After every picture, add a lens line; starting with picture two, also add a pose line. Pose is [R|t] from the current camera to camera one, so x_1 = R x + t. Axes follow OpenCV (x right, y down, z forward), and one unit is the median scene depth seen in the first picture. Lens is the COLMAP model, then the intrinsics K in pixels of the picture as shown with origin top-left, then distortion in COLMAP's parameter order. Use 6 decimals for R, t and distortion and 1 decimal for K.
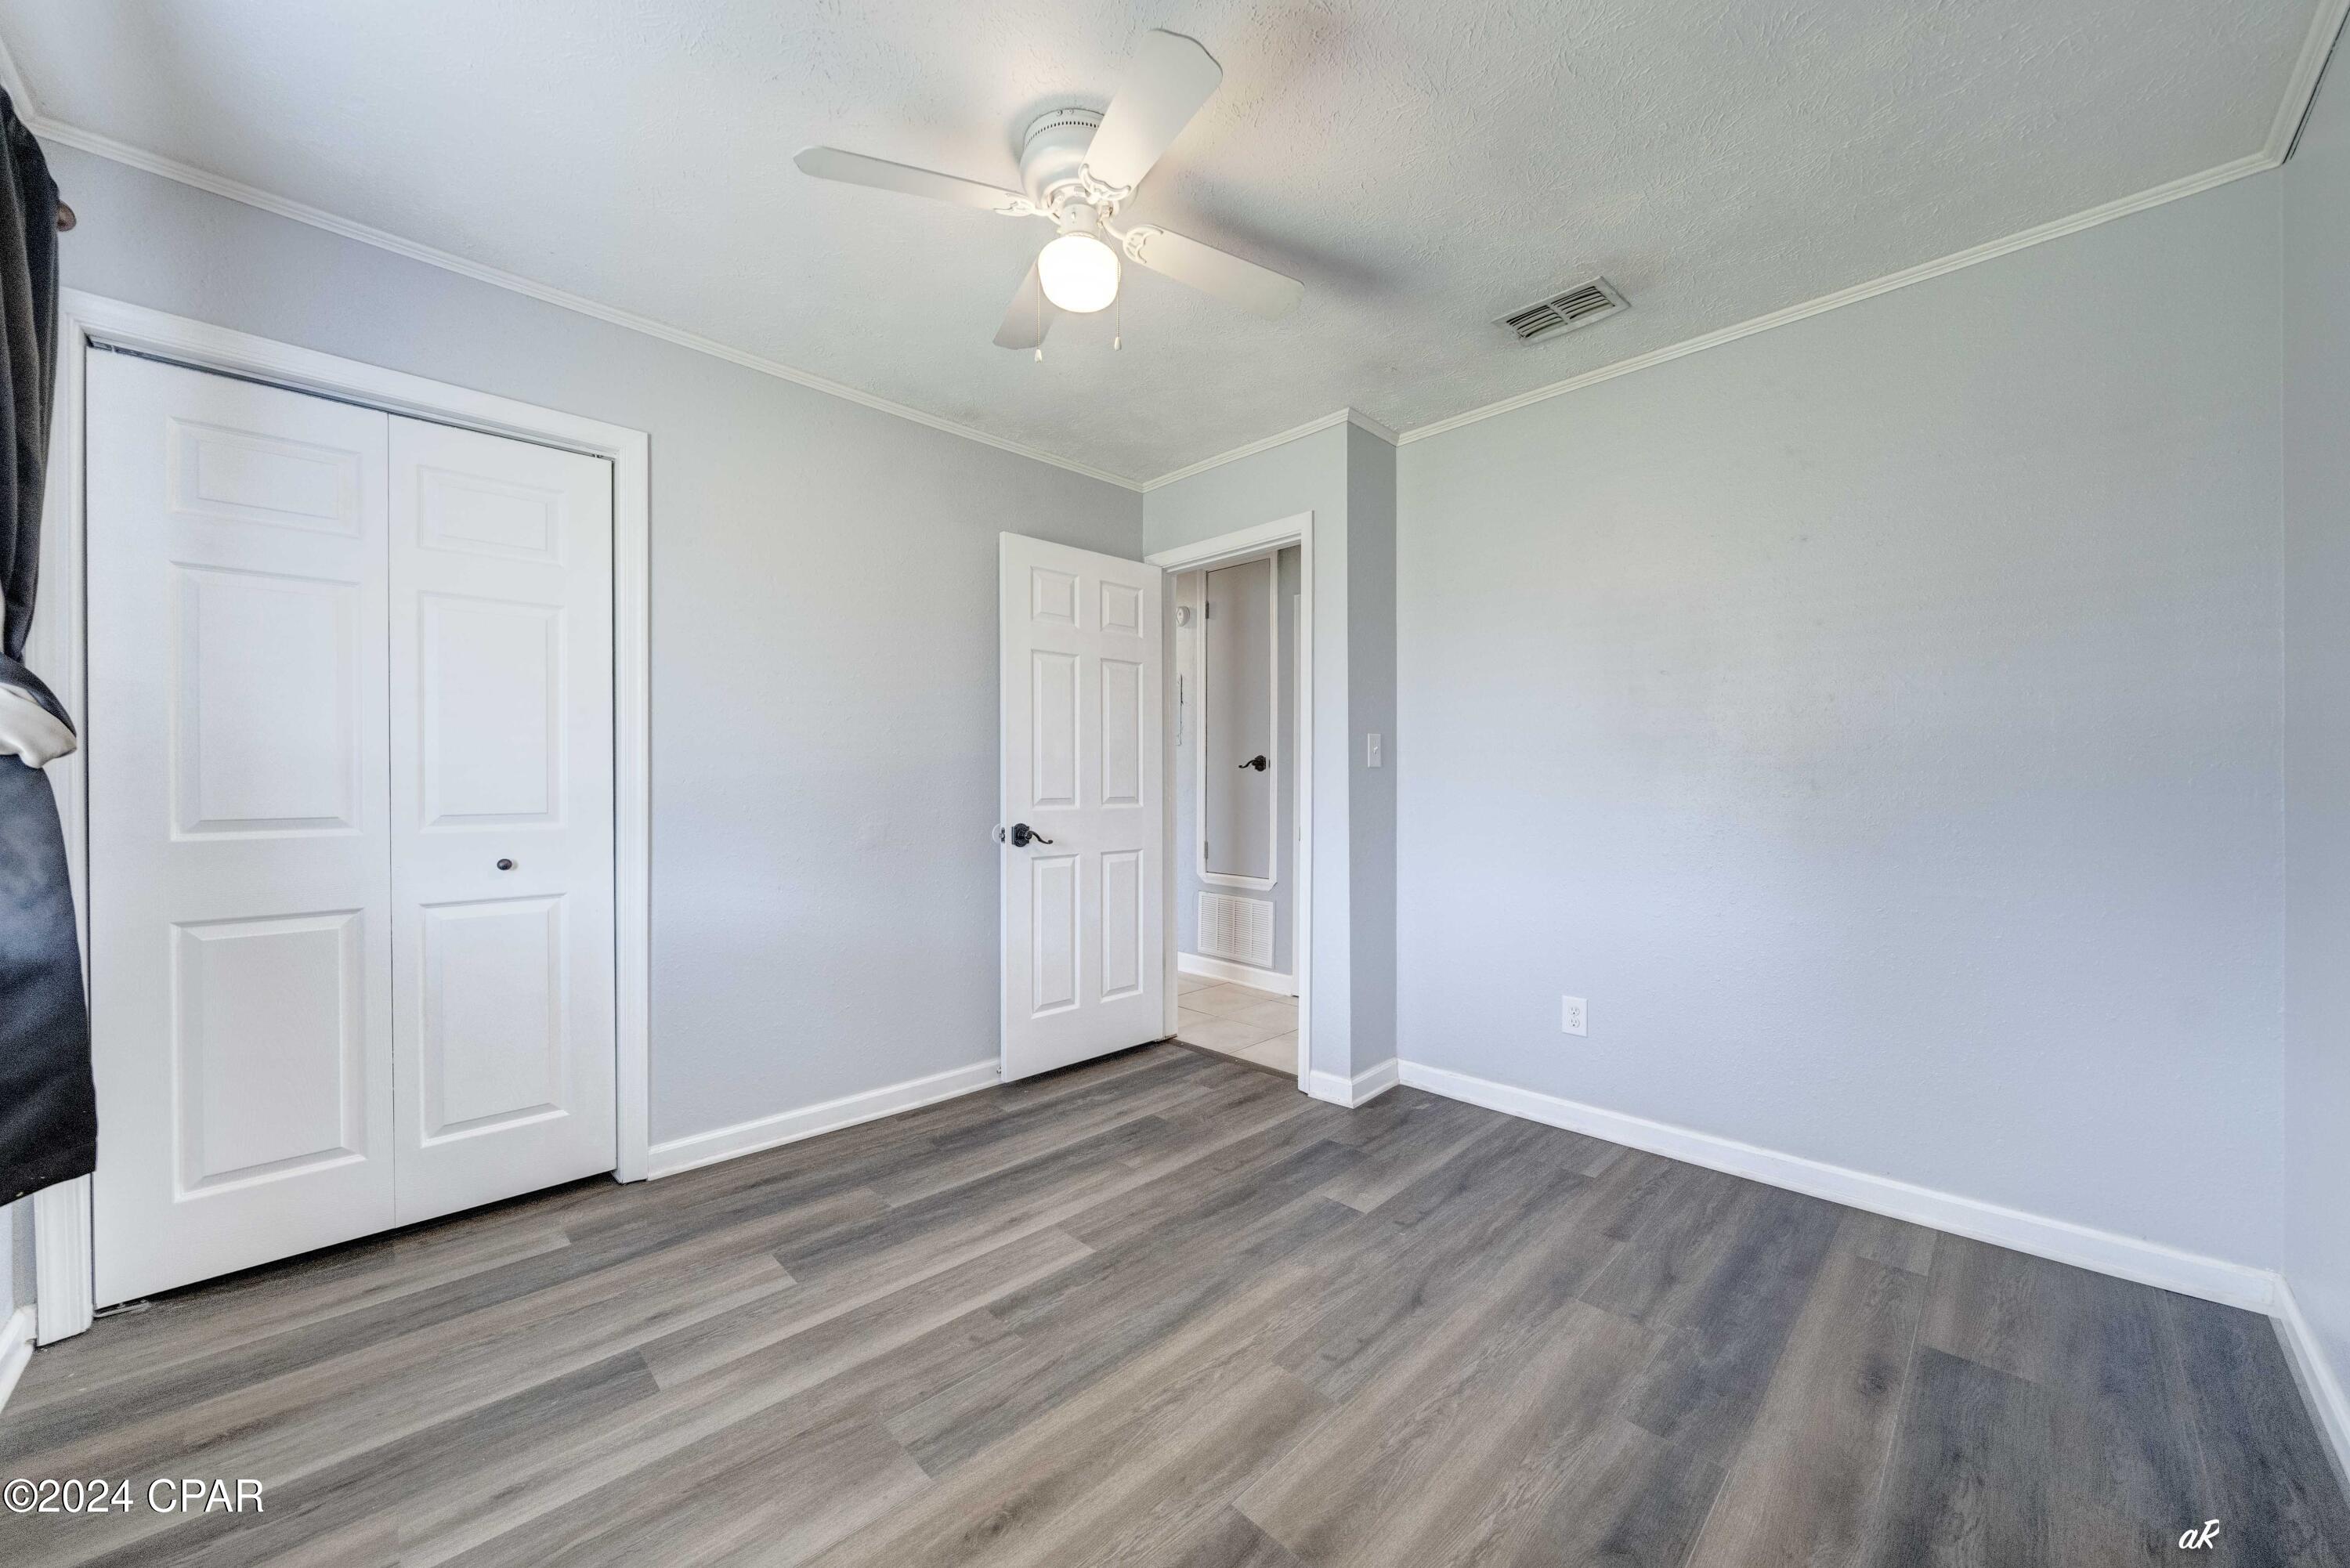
lens RADIAL K [[830.8, 0, 1175.0], [0, 830.8, 784.0], [0, 0, 1]] dist [-0.039015, -0.000013]
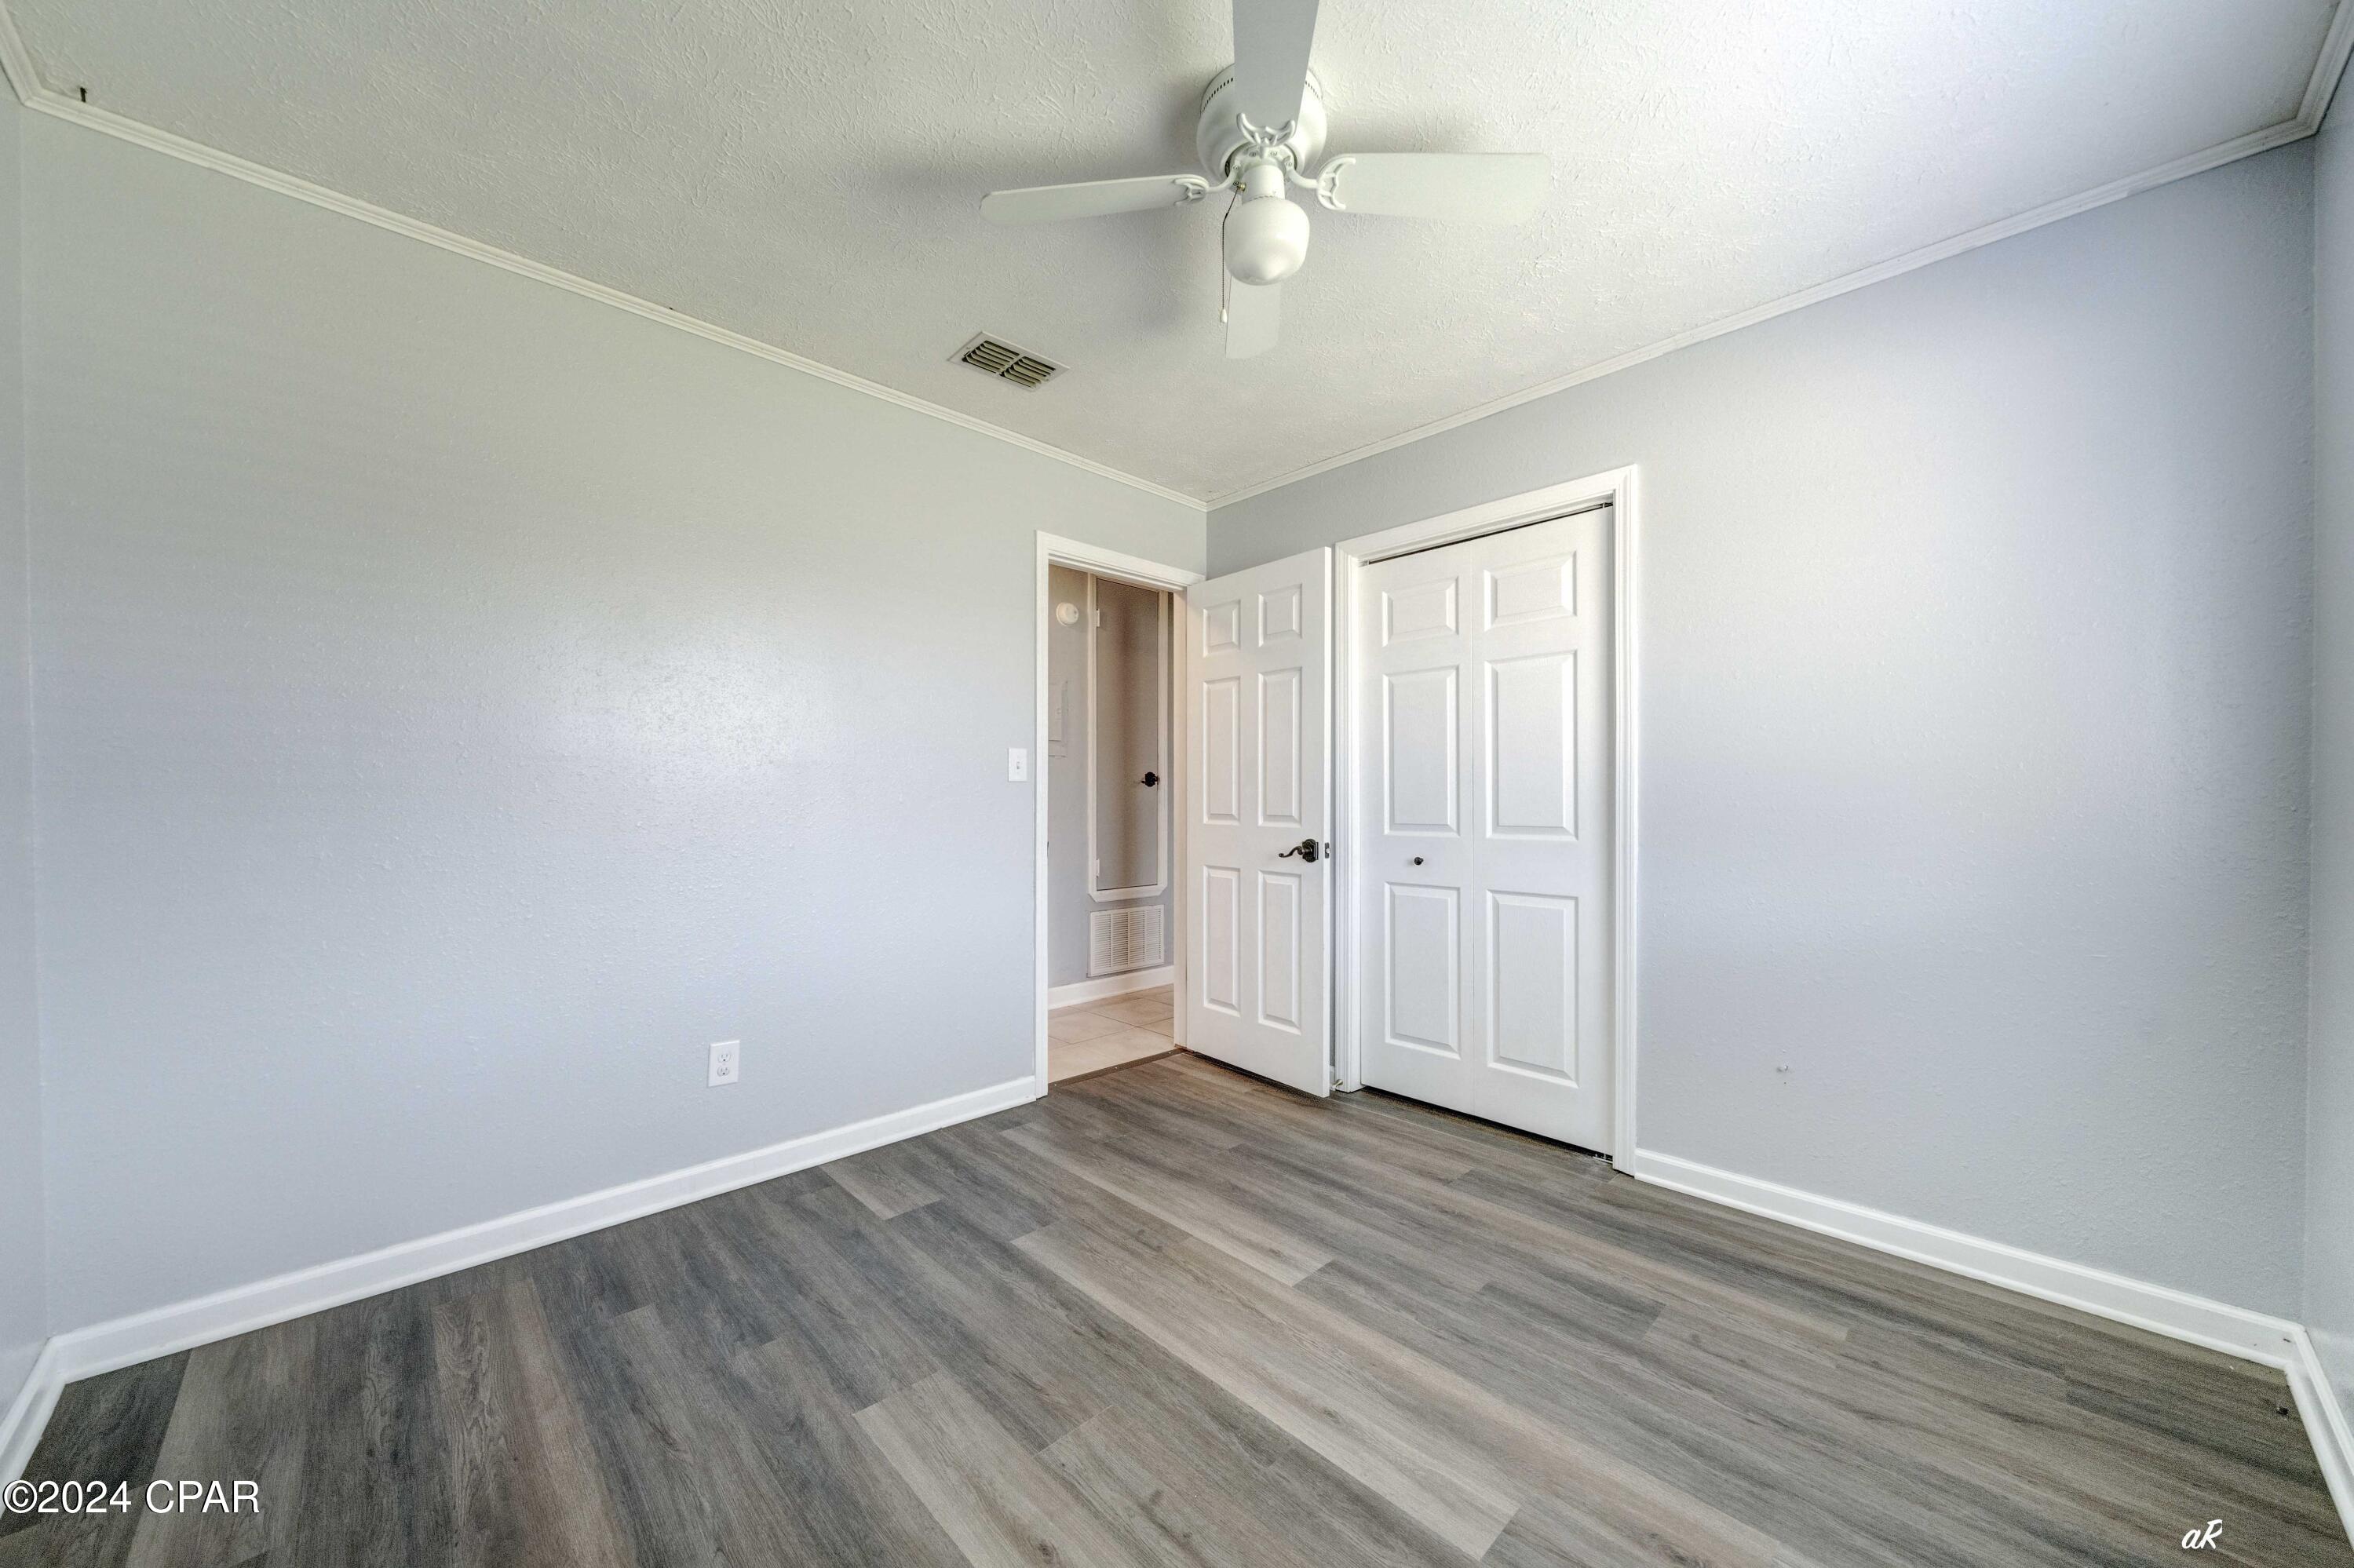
lens RADIAL K [[805.4, 0, 1171.6], [0, 805.4, 790.6], [0, 0, 1]] dist [-0.006862, -0.000028]
pose [[0.019481, -0.012328, -0.999734, 0.427015], [-0.000530, 0.999924, -0.012340, -0.000188], [0.999810, 0.000771, 0.019473, 0.422883]]
